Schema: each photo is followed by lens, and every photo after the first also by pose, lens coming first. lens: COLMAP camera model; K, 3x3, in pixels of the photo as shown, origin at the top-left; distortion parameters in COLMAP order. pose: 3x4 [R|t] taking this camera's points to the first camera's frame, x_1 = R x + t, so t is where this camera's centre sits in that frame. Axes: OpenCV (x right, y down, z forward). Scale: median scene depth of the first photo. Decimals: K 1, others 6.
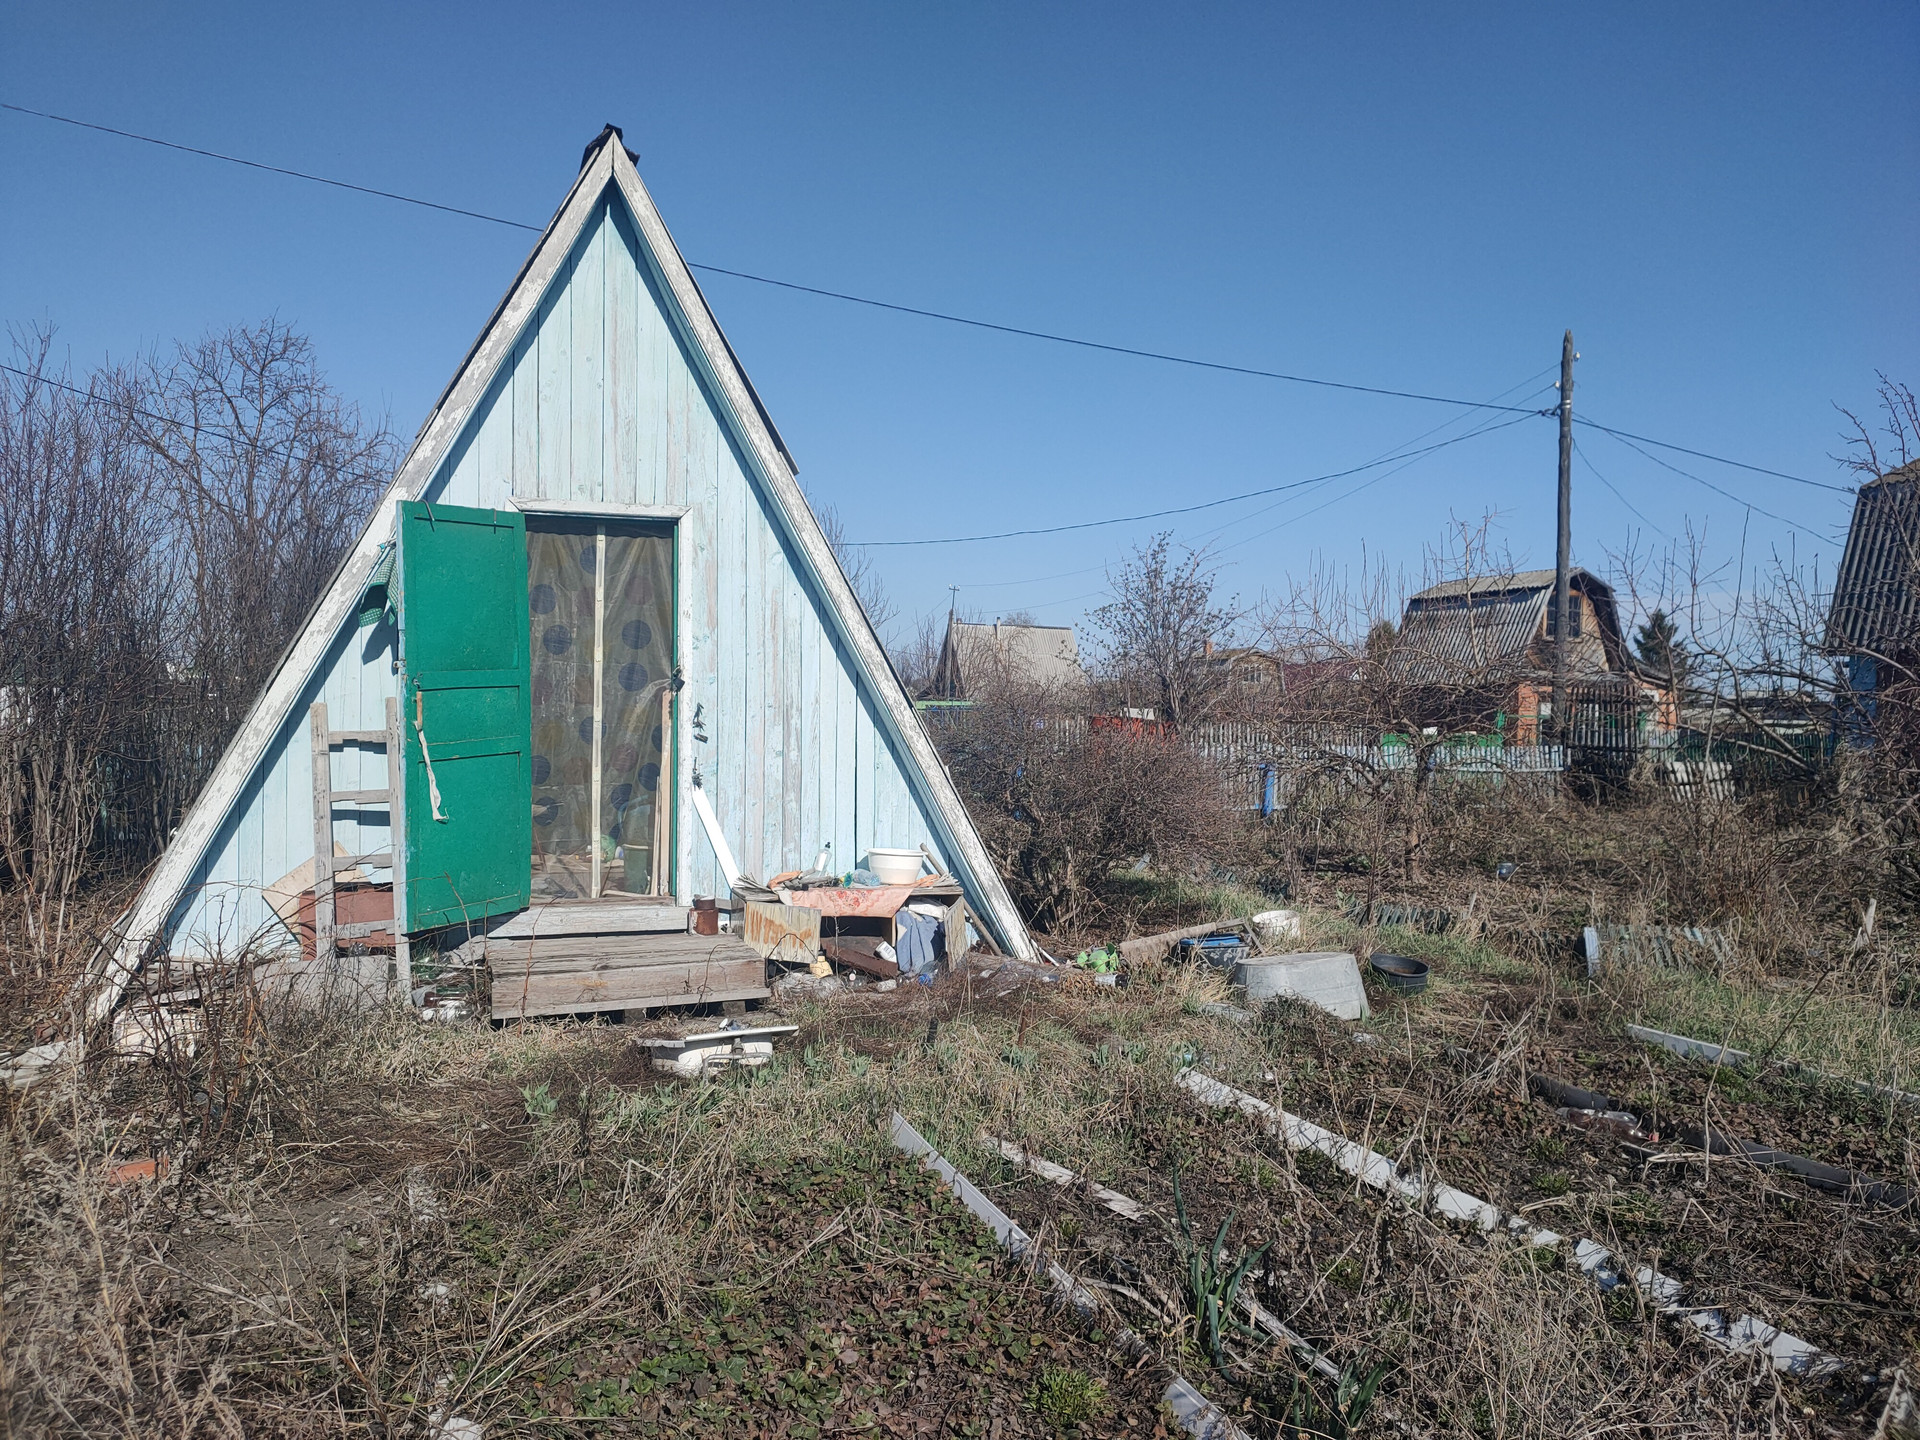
lens RADIAL K [[1519.4, 0, 960.0], [0, 1519.4, 720.0], [0, 0, 1]] dist [0.073219, -0.008802]
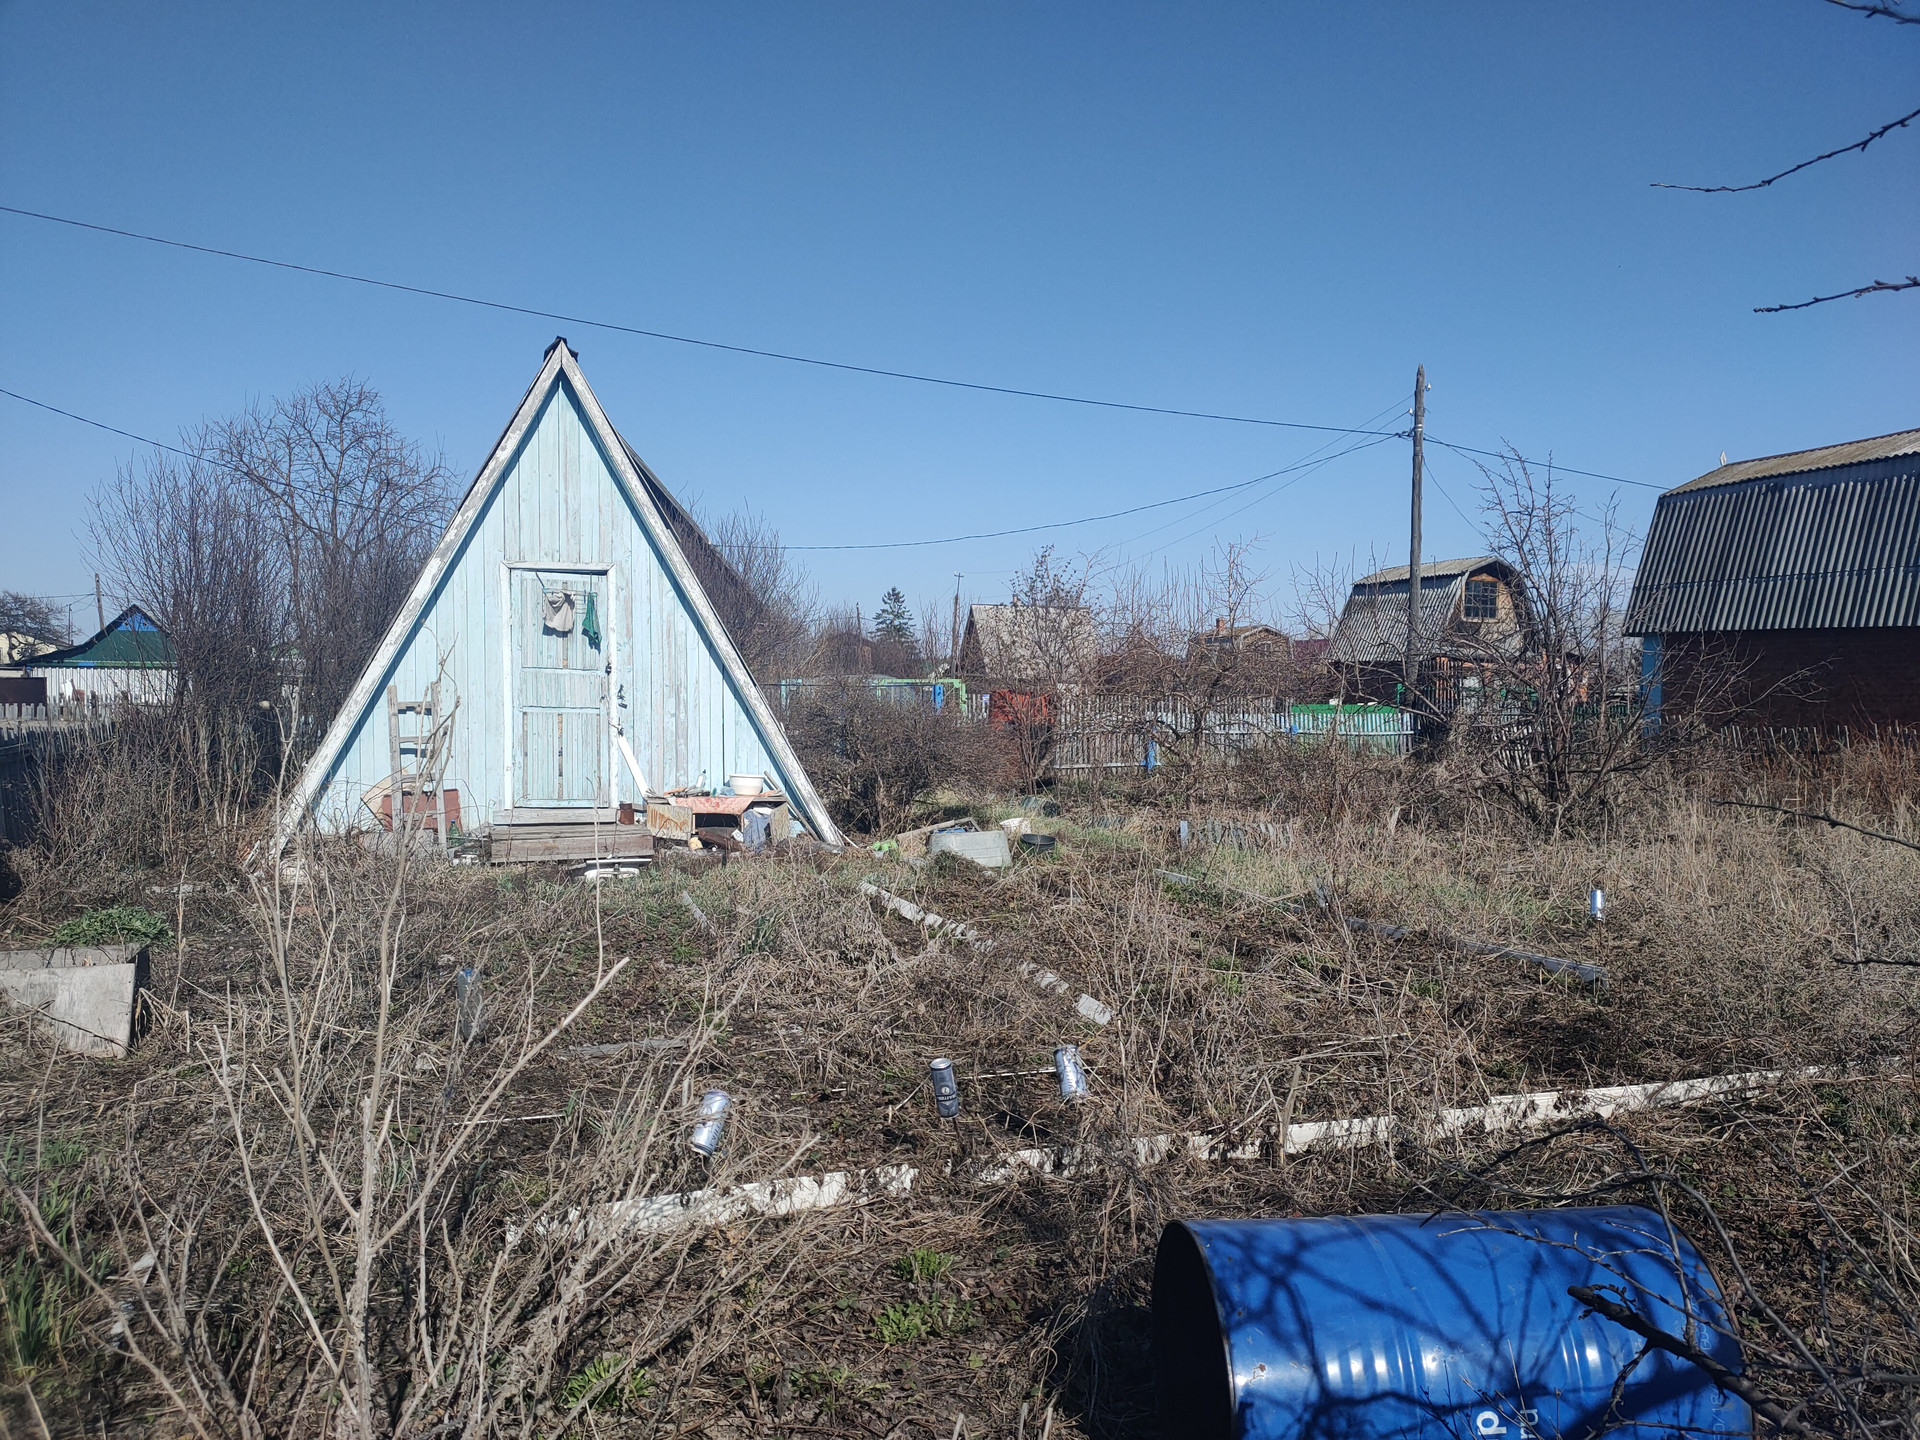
lens RADIAL K [[1484.0, 0, 962.1], [0, 1484.0, 735.5], [0, 0, 1]] dist [0.072685, 0.002611]
pose [[0.999501, -0.005235, -0.031140, 0.241756], [0.006050, 0.999641, 0.026116, 0.004523], [0.030992, -0.026291, 0.999174, -0.582061]]
